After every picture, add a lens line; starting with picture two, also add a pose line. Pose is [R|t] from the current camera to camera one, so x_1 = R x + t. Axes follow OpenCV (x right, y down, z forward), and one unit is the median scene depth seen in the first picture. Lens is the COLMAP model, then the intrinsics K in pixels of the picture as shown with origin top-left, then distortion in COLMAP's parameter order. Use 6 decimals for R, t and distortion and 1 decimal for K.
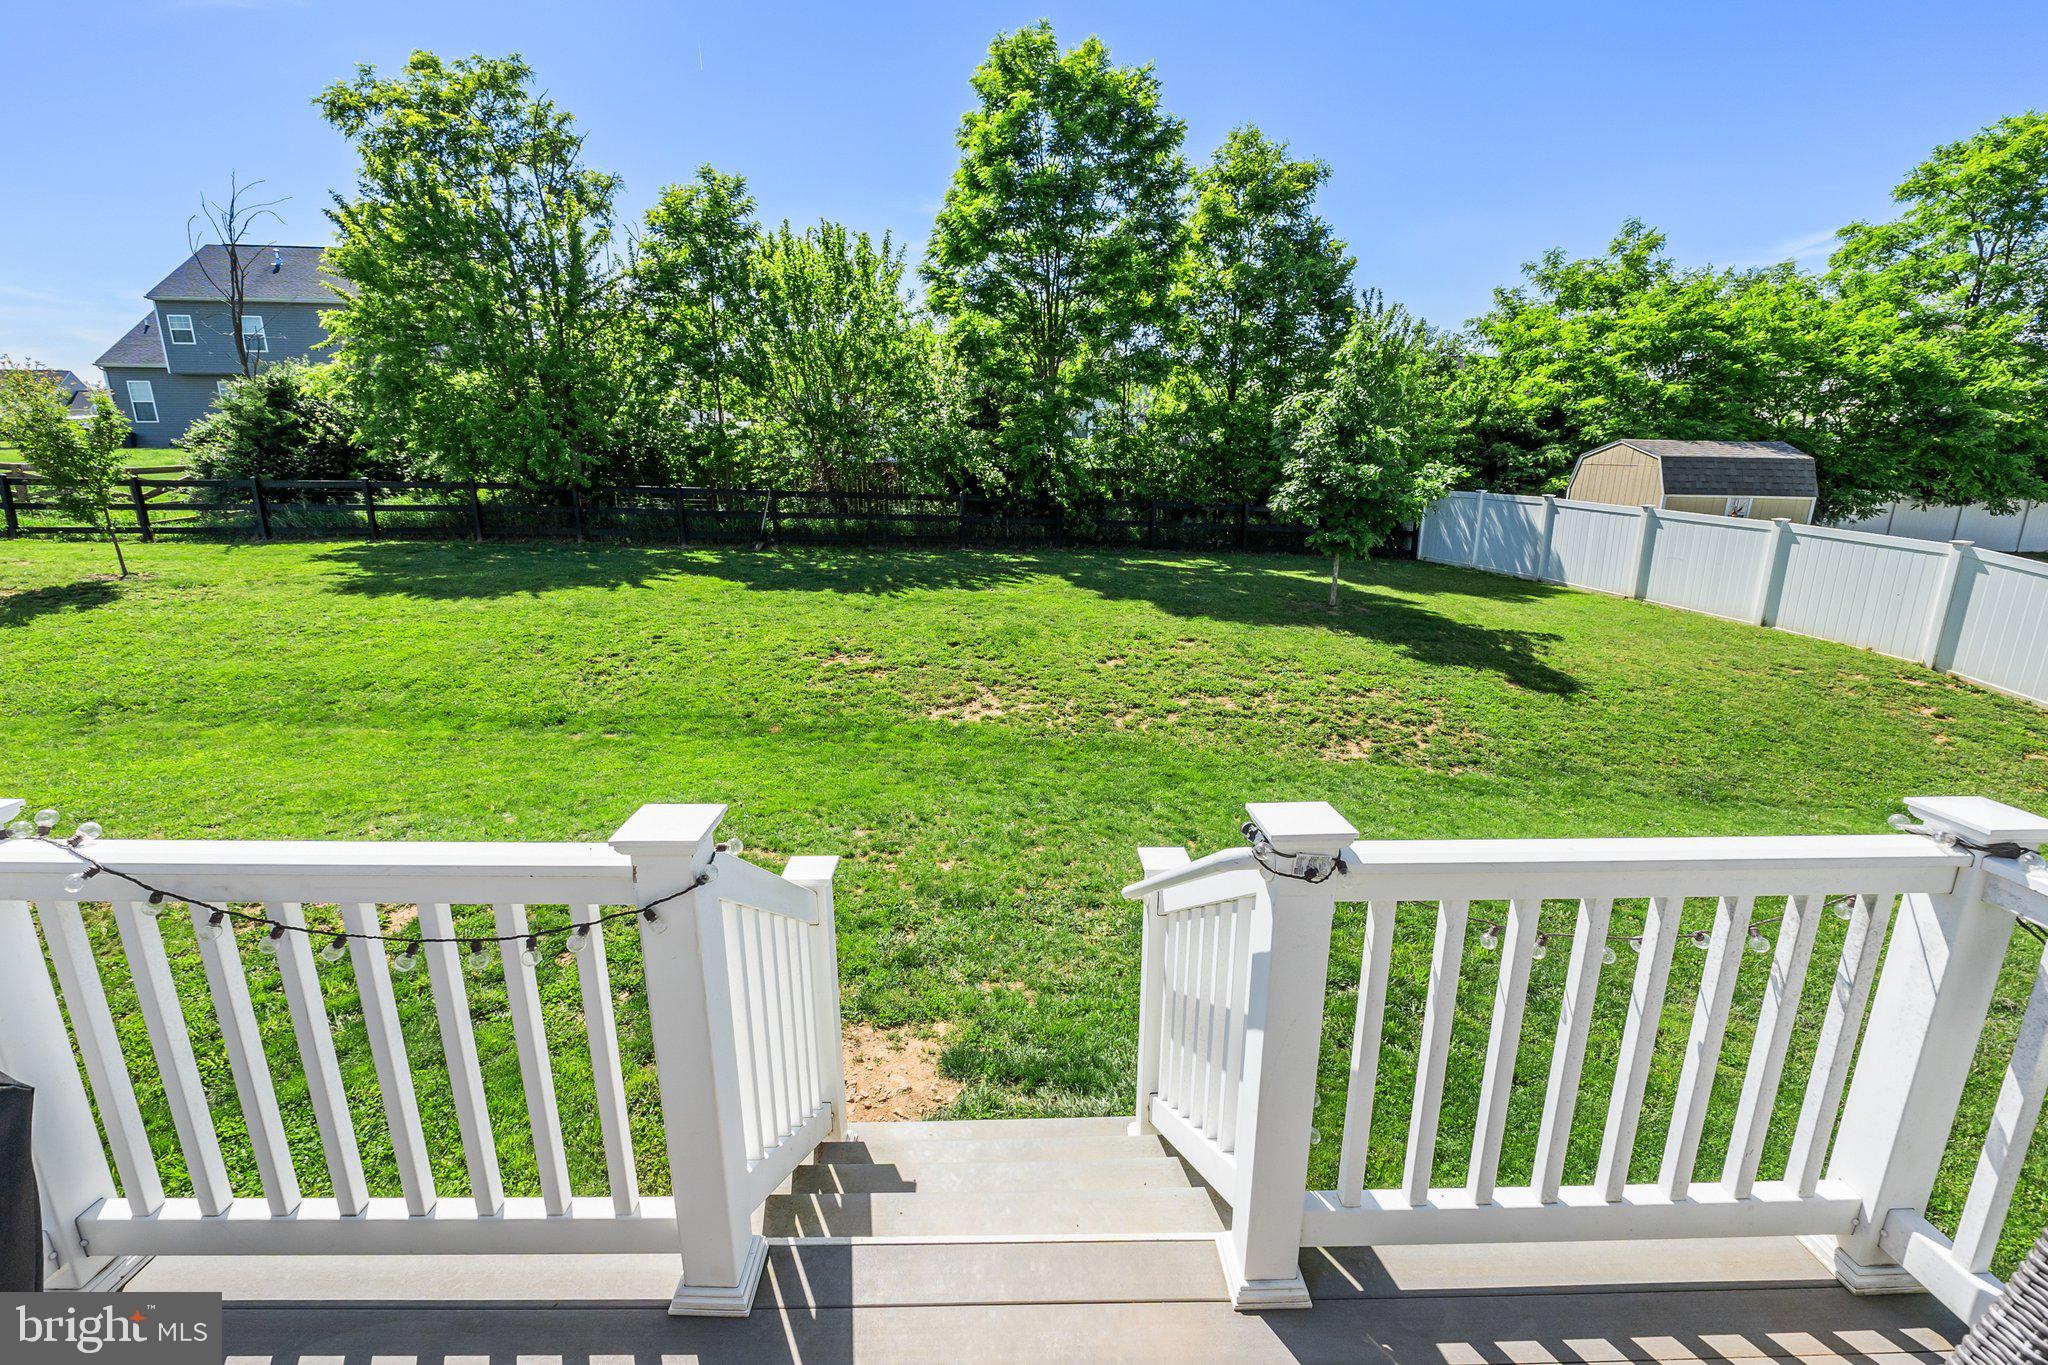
lens RADIAL K [[878.4, 0, 1026.4], [0, 878.4, 681.2], [0, 0, 1]] dist [-0.003939, -0.002762]
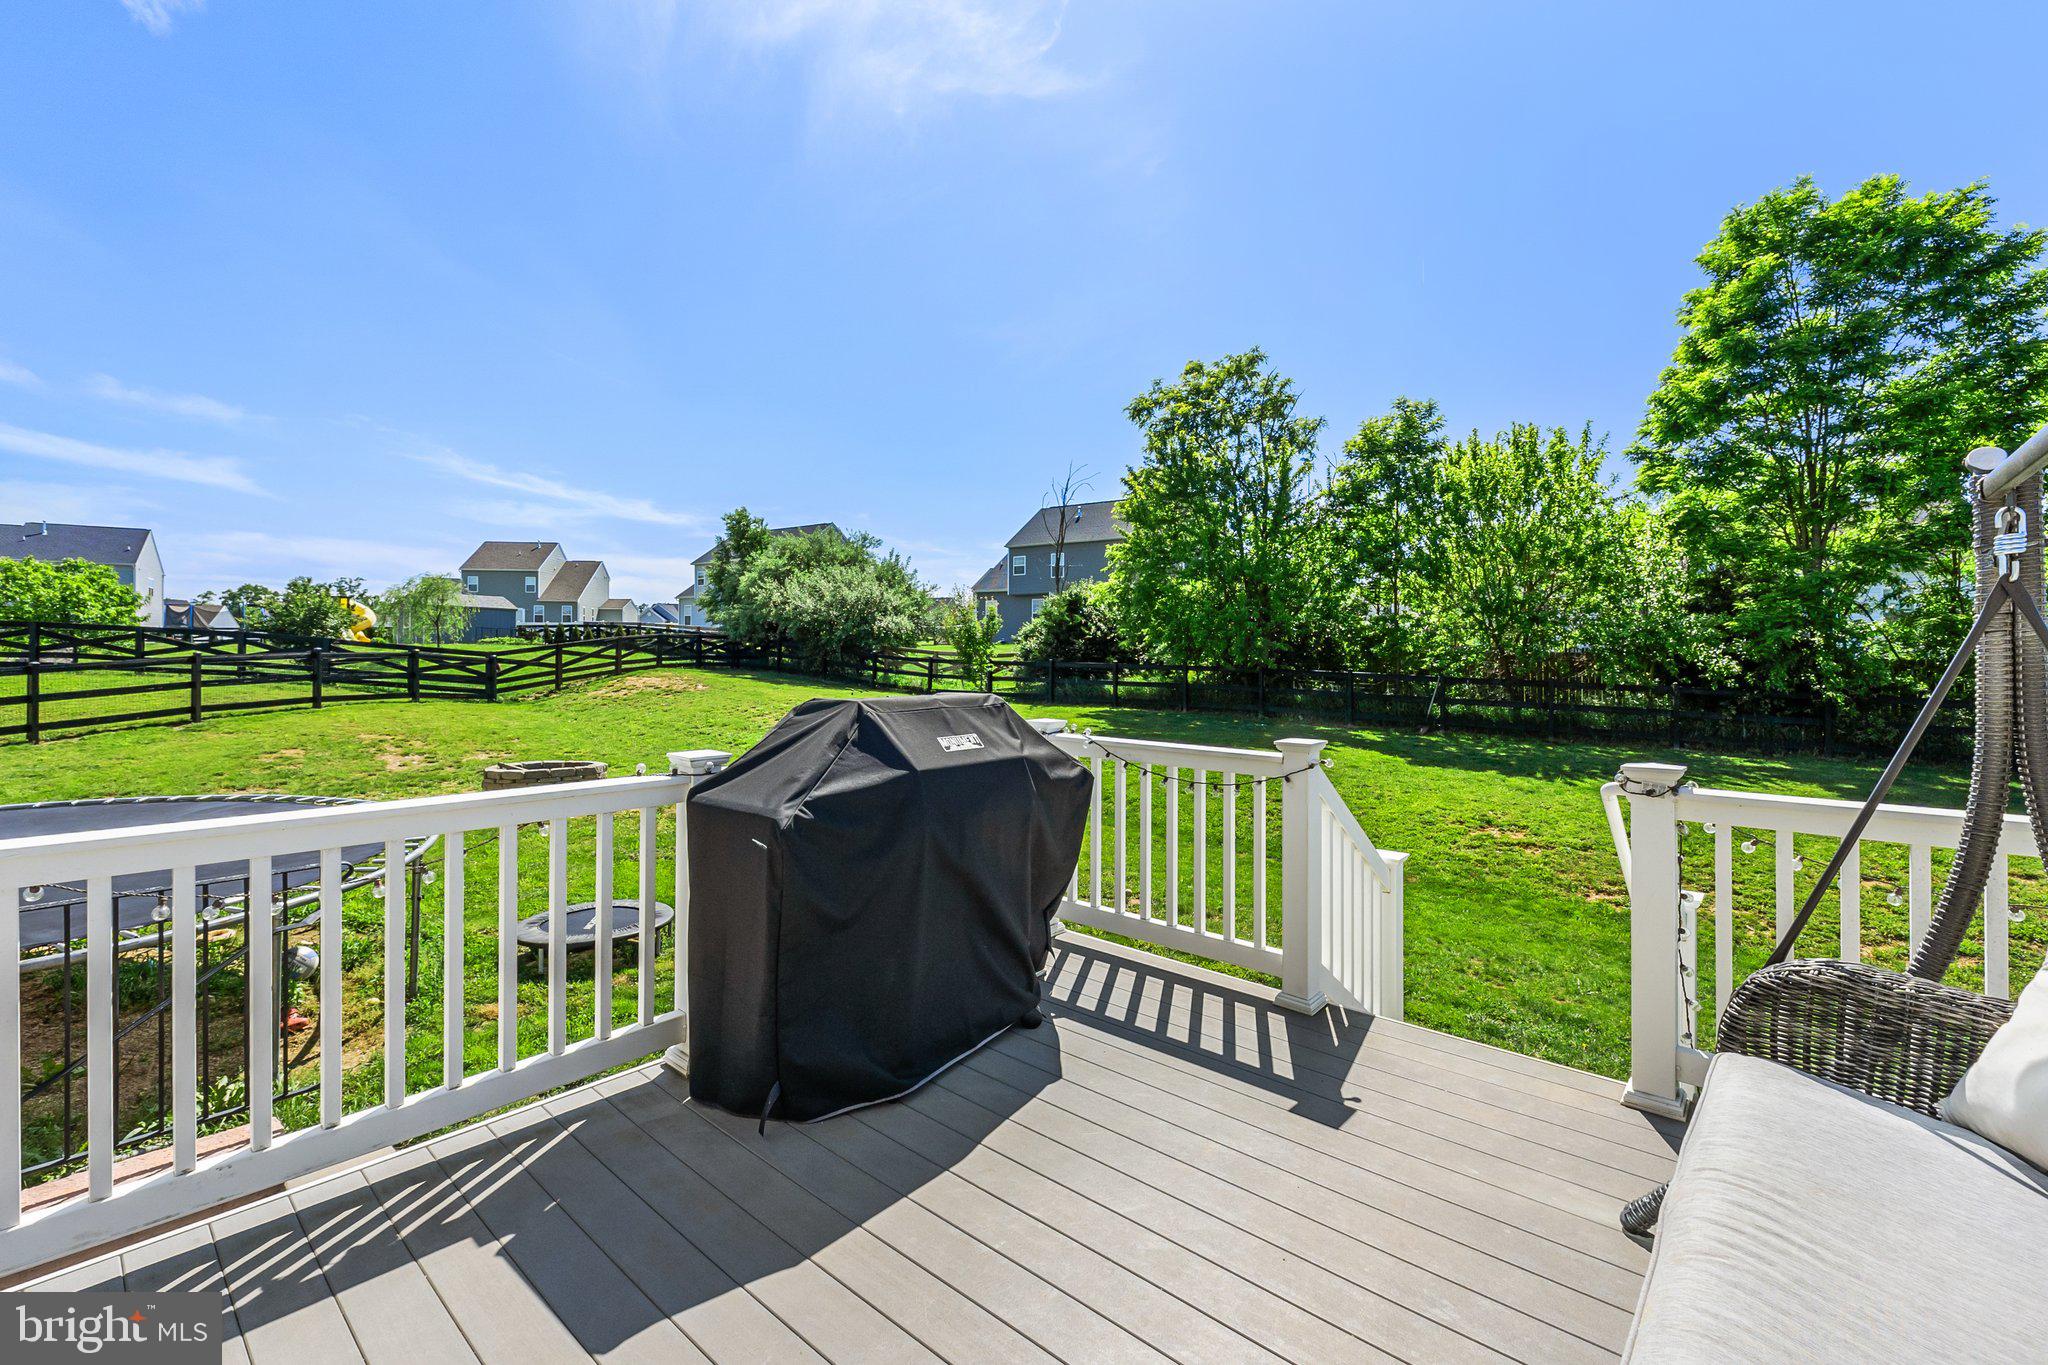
lens RADIAL K [[878.4, 0, 1003.5], [0, 878.4, 651.9], [0, 0, 1]] dist [-0.003939, -0.002762]
pose [[0.731810, -0.001218, -0.681507, 0.031885], [-0.168567, 0.968603, -0.182741, 0.026931], [0.660333, 0.248611, 0.708628, -0.064438]]
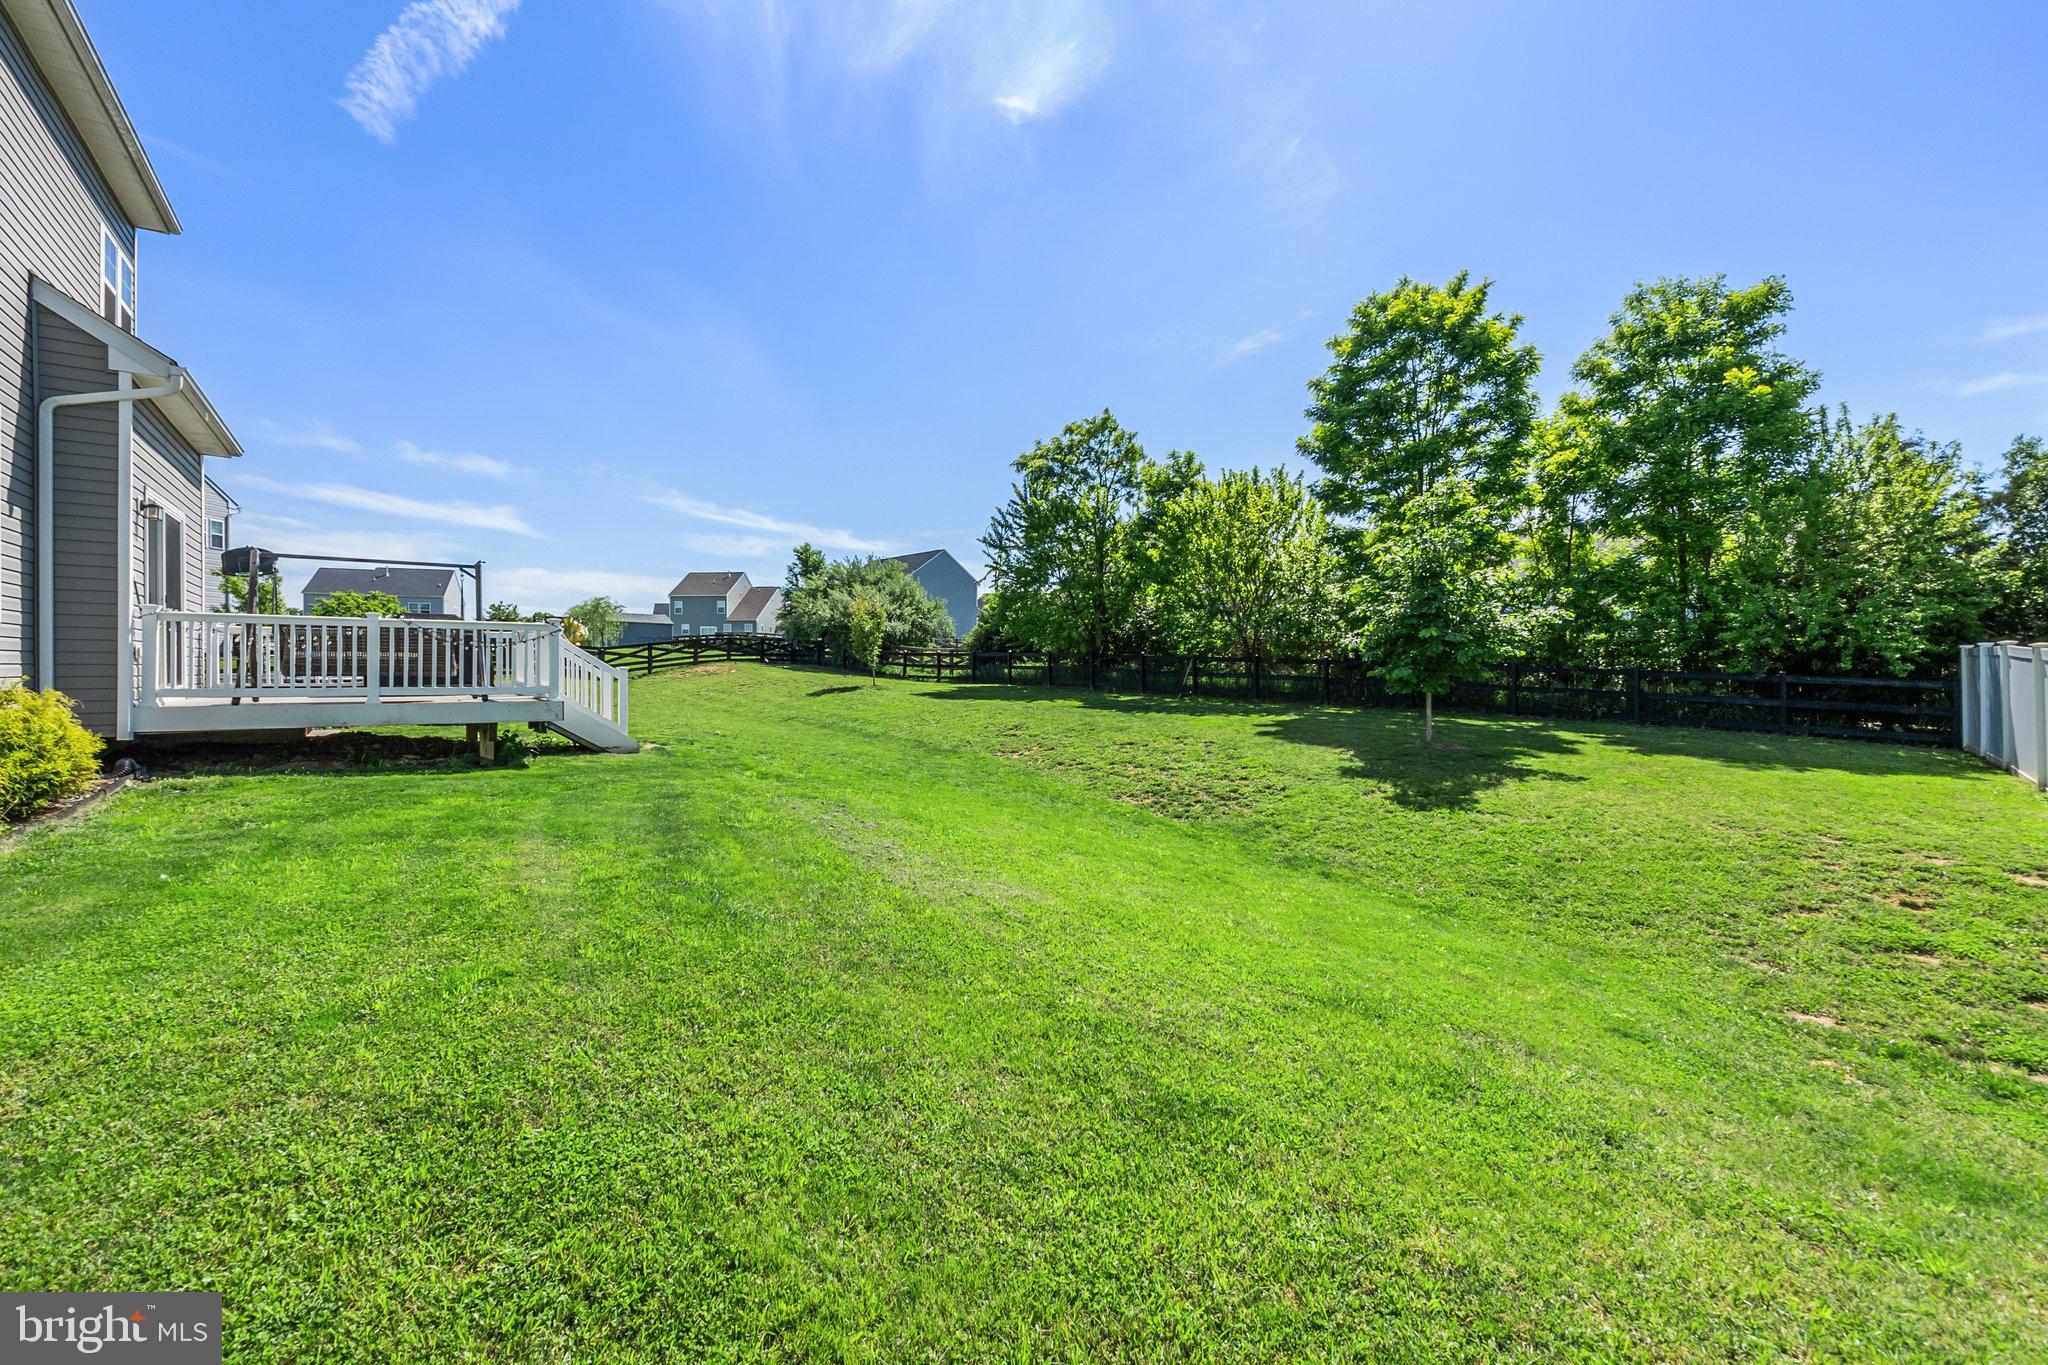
lens RADIAL K [[878.4, 0, 1024.6], [0, 878.4, 691.2], [0, 0, 1]] dist [-0.003939, -0.002762]
pose [[0.579361, 0.016442, -0.814905, 0.707298], [-0.201077, 0.971778, -0.123350, 0.063783], [0.789879, 0.235323, 0.566316, 0.015287]]
